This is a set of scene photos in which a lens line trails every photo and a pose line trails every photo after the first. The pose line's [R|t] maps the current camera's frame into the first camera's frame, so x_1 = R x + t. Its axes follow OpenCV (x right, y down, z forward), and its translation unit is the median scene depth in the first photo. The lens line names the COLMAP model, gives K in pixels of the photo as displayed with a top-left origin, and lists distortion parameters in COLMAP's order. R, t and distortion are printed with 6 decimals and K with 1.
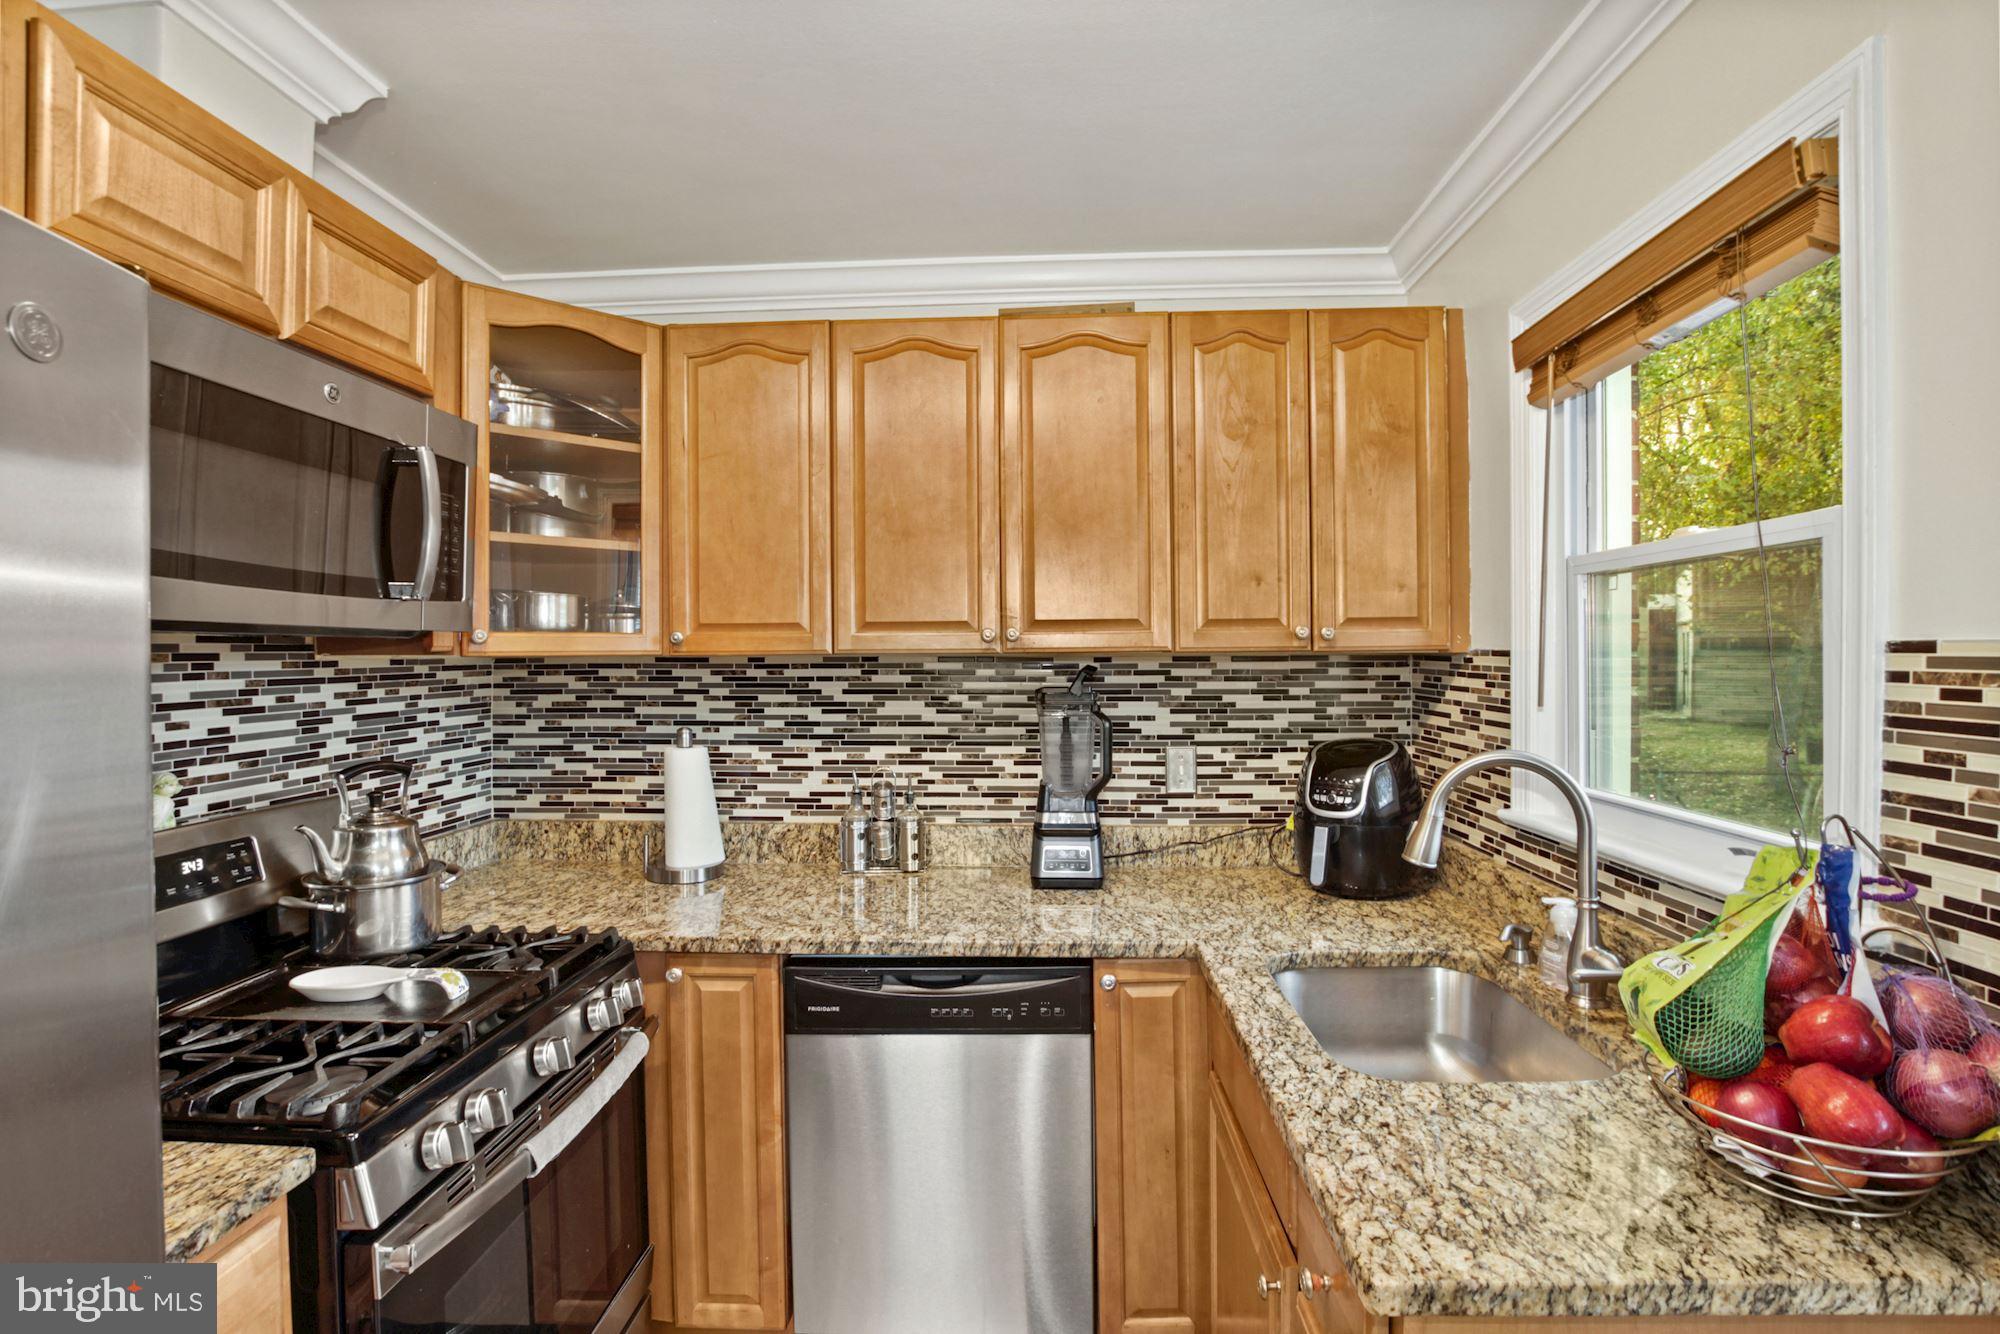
lens RADIAL K [[930.3, 0, 1003.2], [0, 930.3, 651.2], [0, 0, 1]] dist [-0.028599, 0.002684]
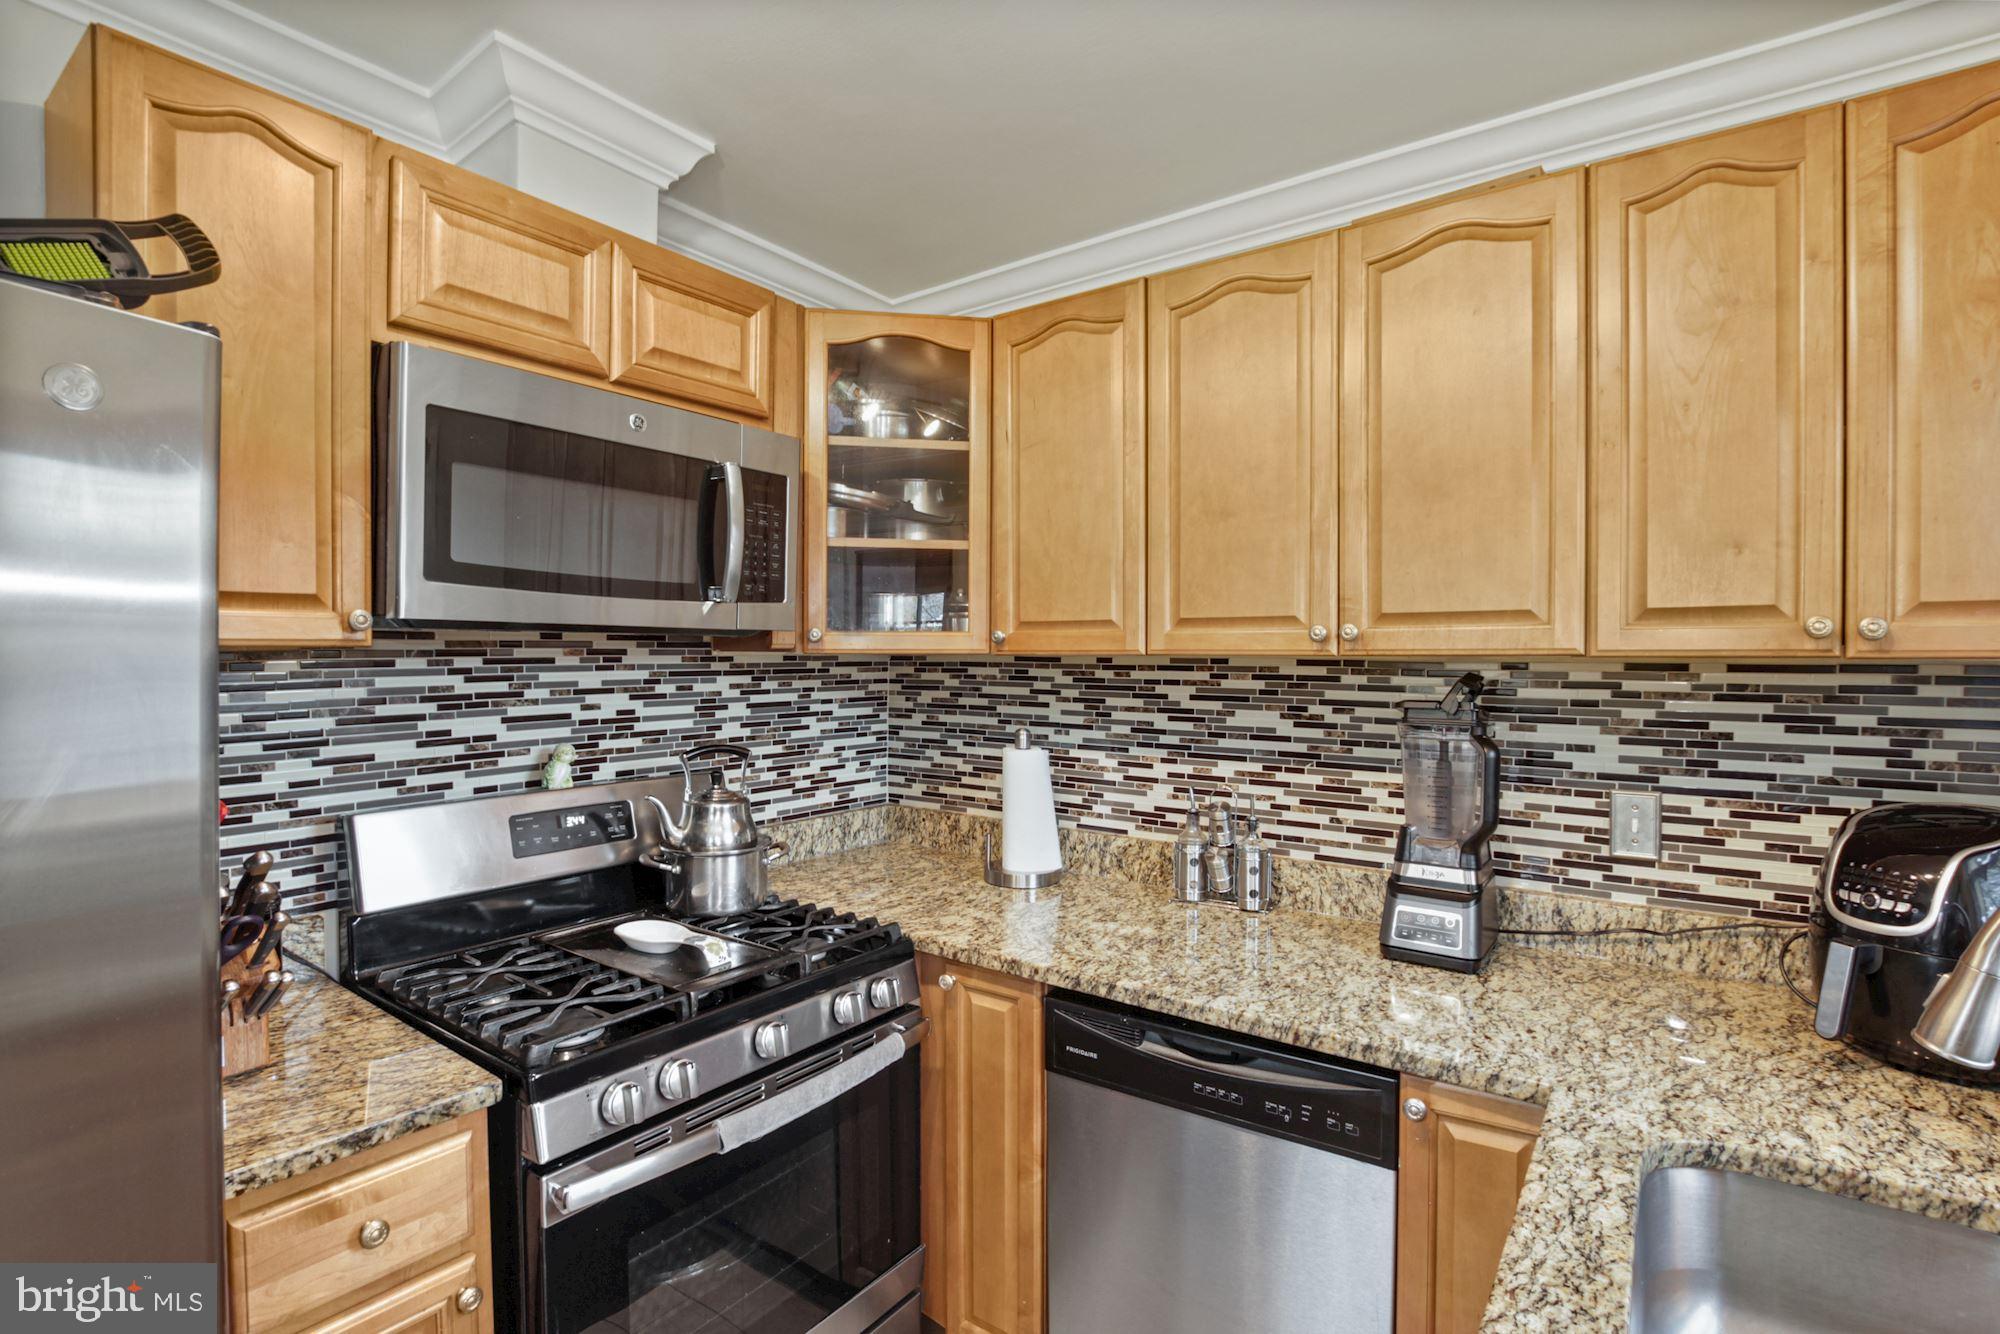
lens RADIAL K [[930.3, 0, 1008.6], [0, 930.3, 667.2], [0, 0, 1]] dist [-0.028599, 0.002684]
pose [[0.837759, 0.016549, -0.545789, 0.206879], [-0.007996, 0.999805, 0.018042, 0.000073], [0.545982, -0.010751, 0.837728, 0.198399]]
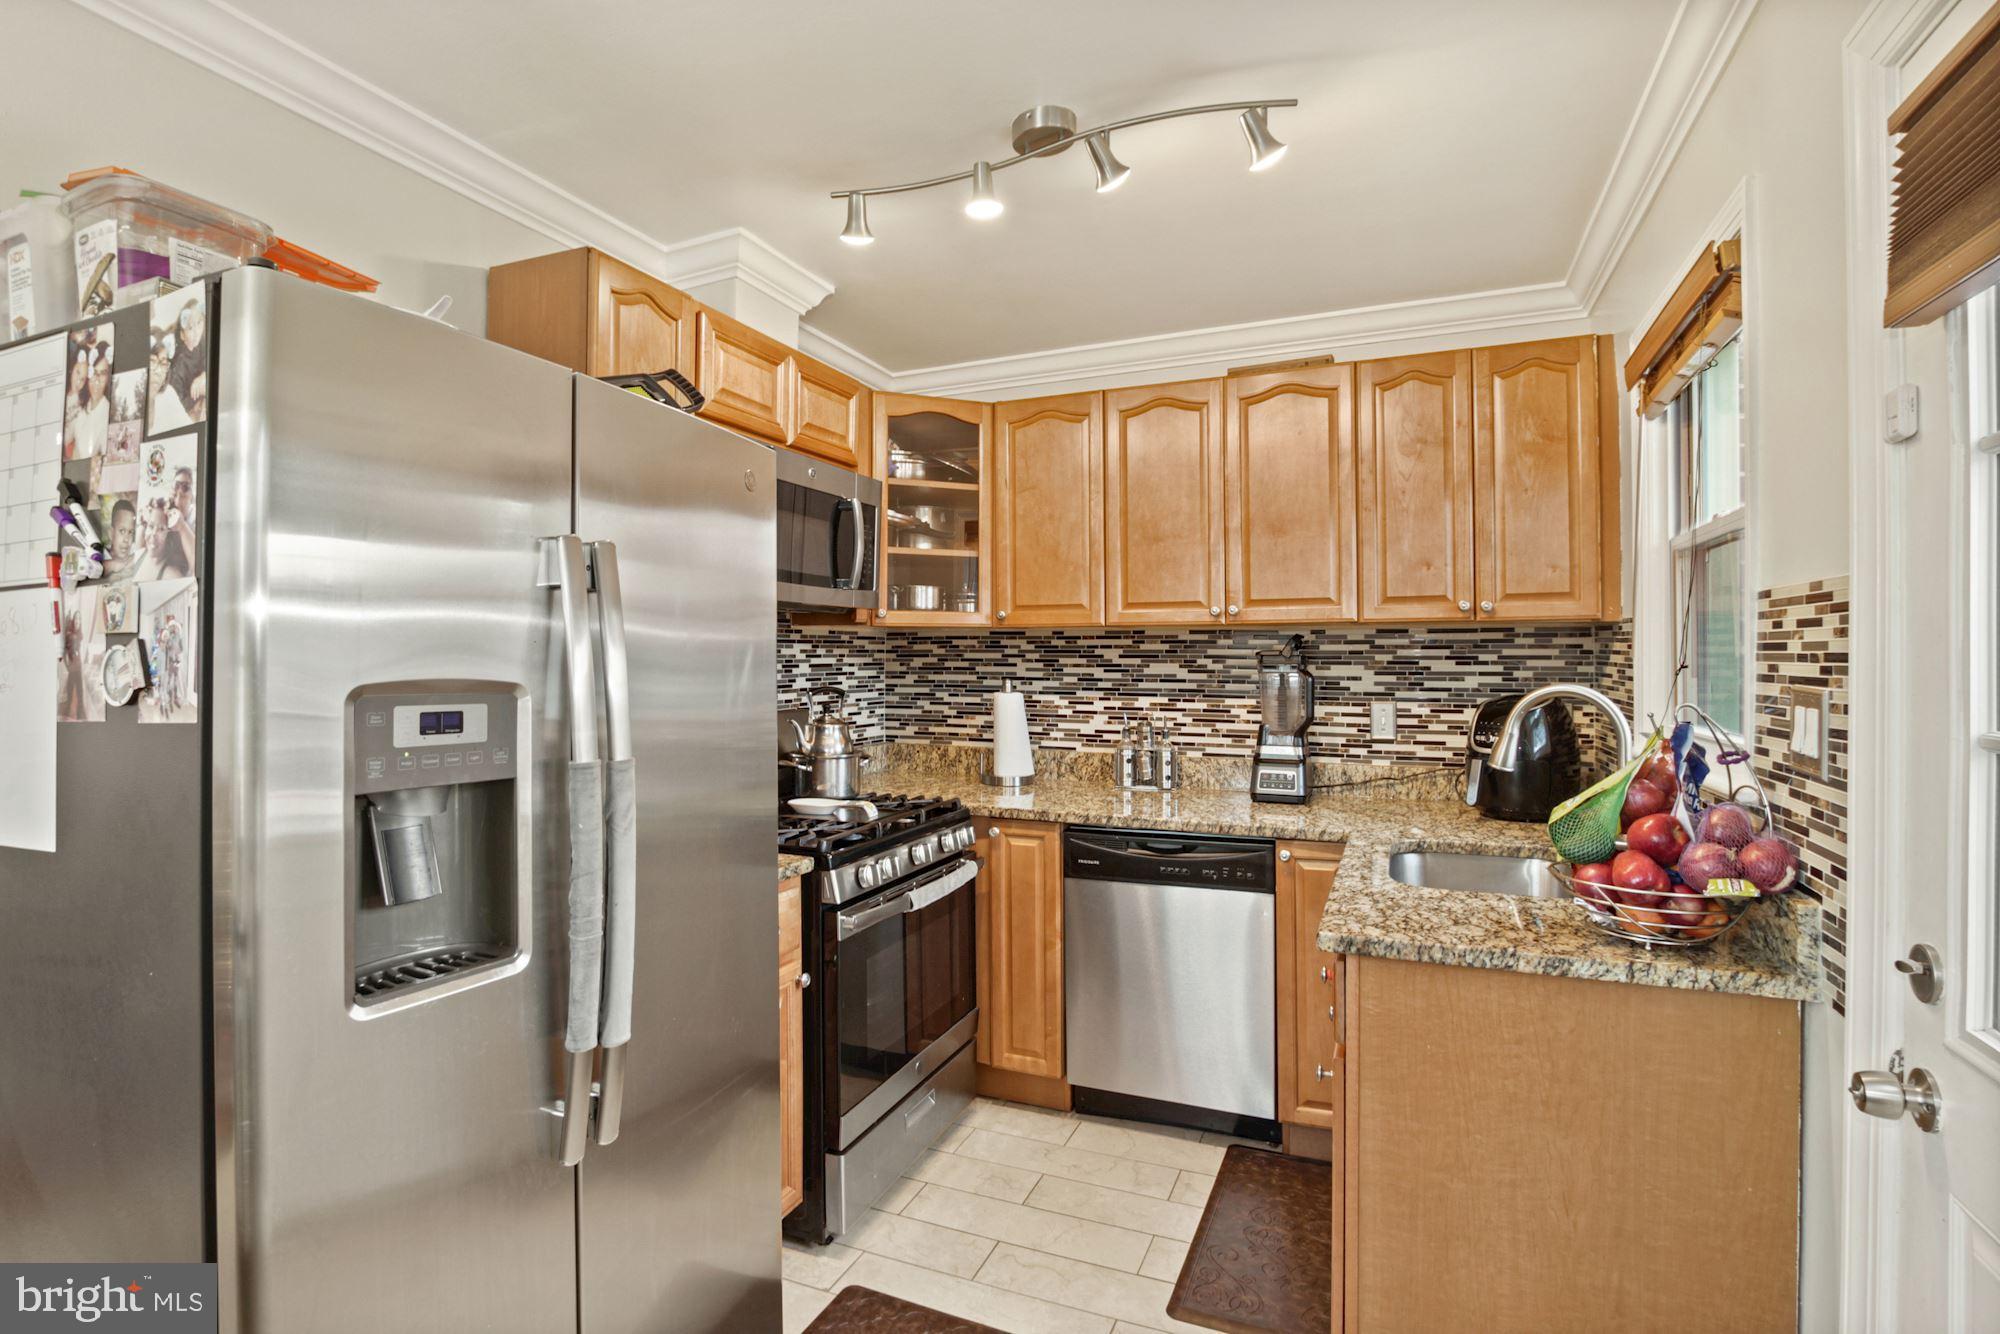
lens RADIAL K [[930.3, 0, 1012.9], [0, 930.3, 638.6], [0, 0, 1]] dist [-0.028599, 0.002684]
pose [[0.937761, -0.000127, -0.347280, 0.189247], [-0.005255, 0.999880, -0.014556, 0.047272], [0.347240, 0.015475, 0.937649, -0.399839]]
